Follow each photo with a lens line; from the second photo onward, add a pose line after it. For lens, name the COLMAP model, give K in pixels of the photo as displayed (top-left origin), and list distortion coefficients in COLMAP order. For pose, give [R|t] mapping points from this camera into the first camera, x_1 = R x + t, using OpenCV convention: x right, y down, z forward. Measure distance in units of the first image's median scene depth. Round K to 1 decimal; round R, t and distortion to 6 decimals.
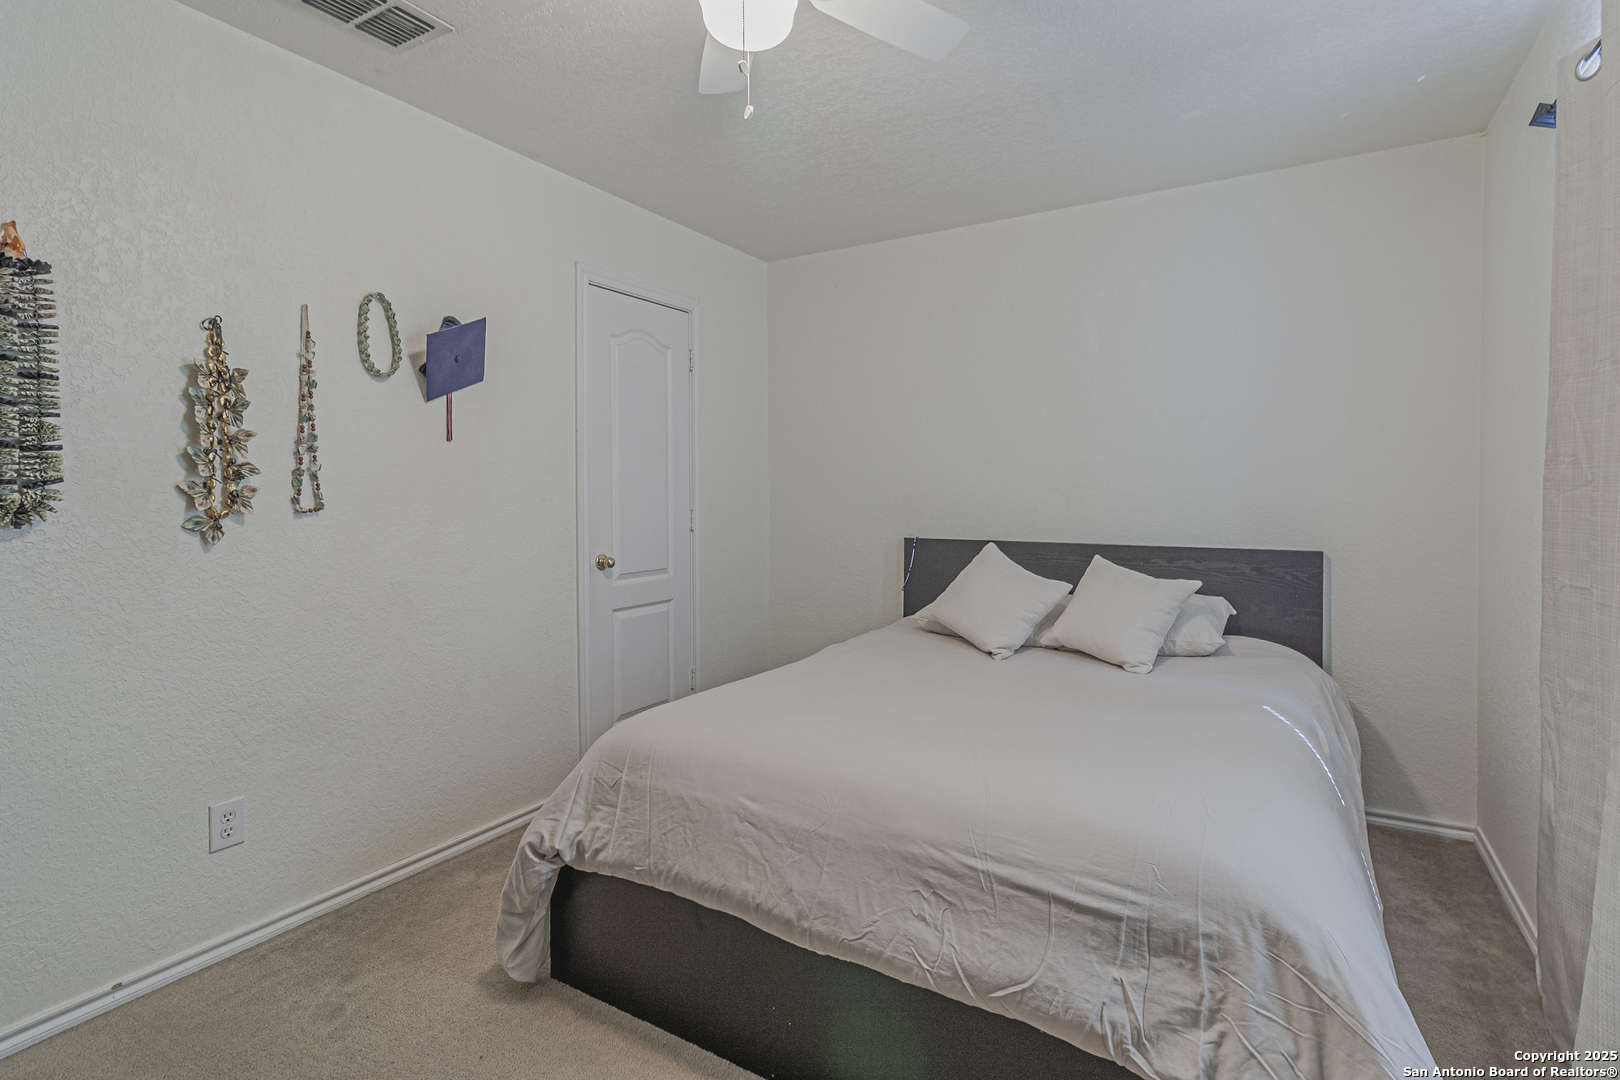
lens RADIAL K [[783.0, 0, 810.1], [0, 783.0, 503.6], [0, 0, 1]] dist [0.002681, 0.000158]
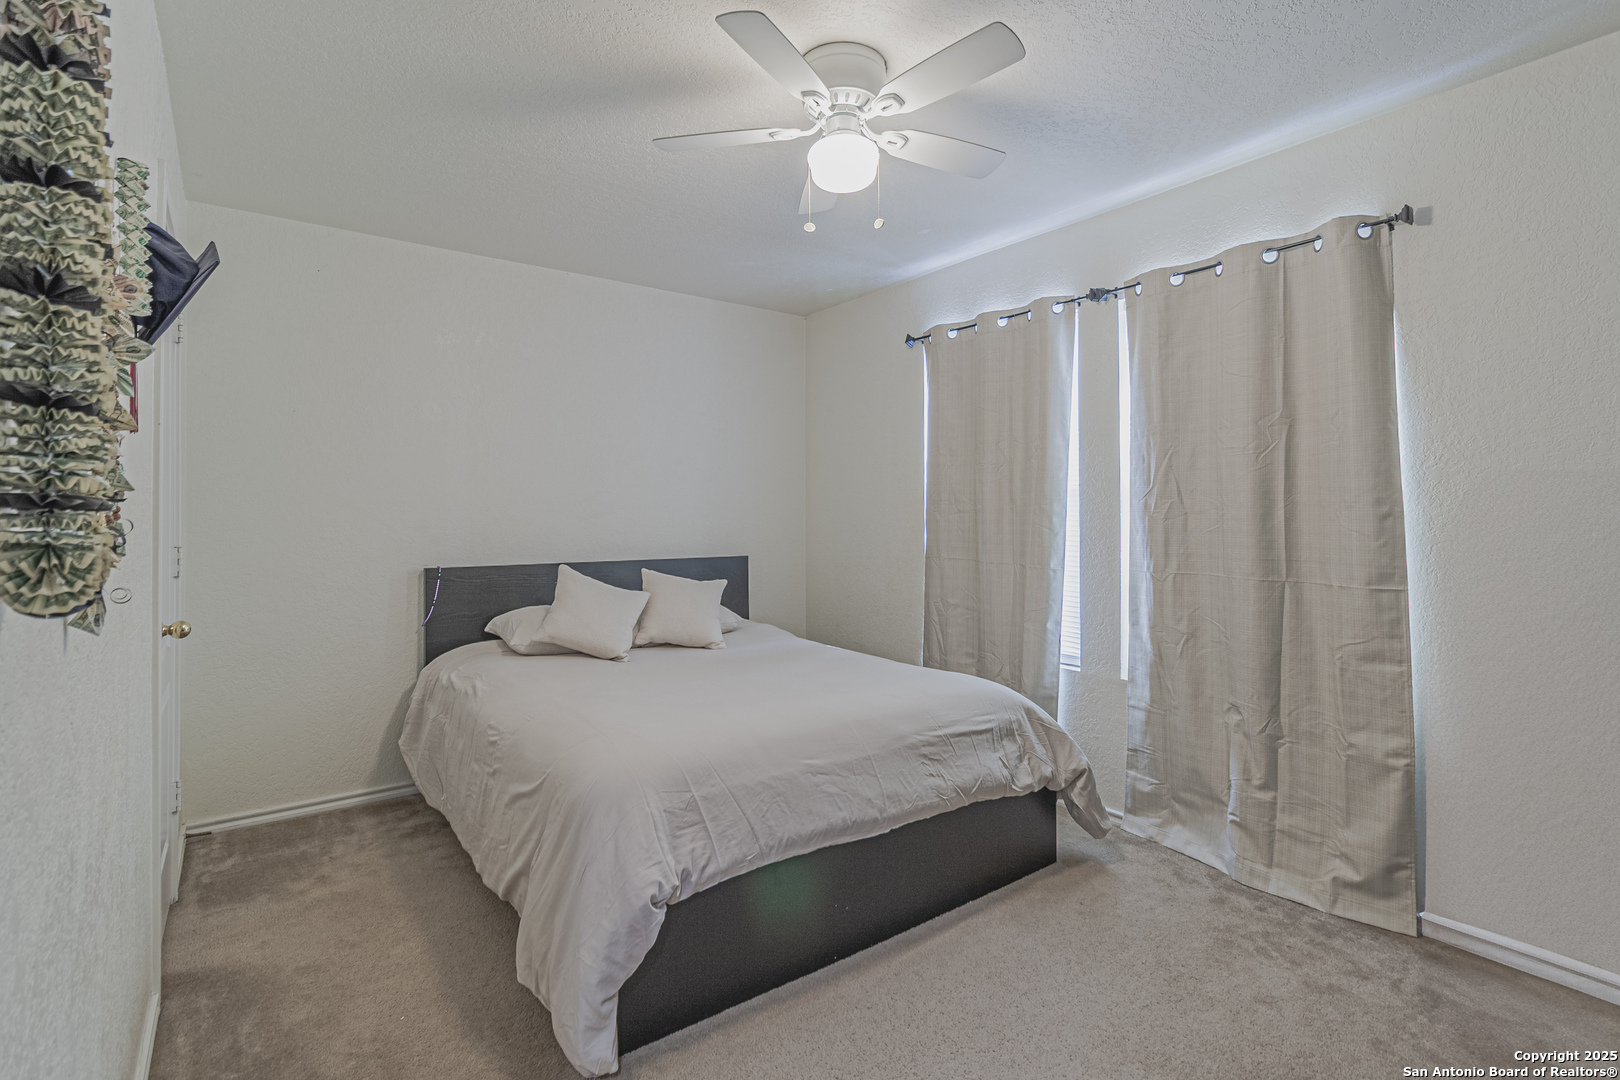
lens RADIAL K [[783.0, 0, 810.1], [0, 783.0, 503.6], [0, 0, 1]] dist [0.002681, 0.000158]
pose [[0.383570, 0.009207, 0.923466, -1.400158], [0.019320, 0.999651, -0.017992, -0.019243], [-0.923310, 0.024742, 0.383258, 0.550001]]
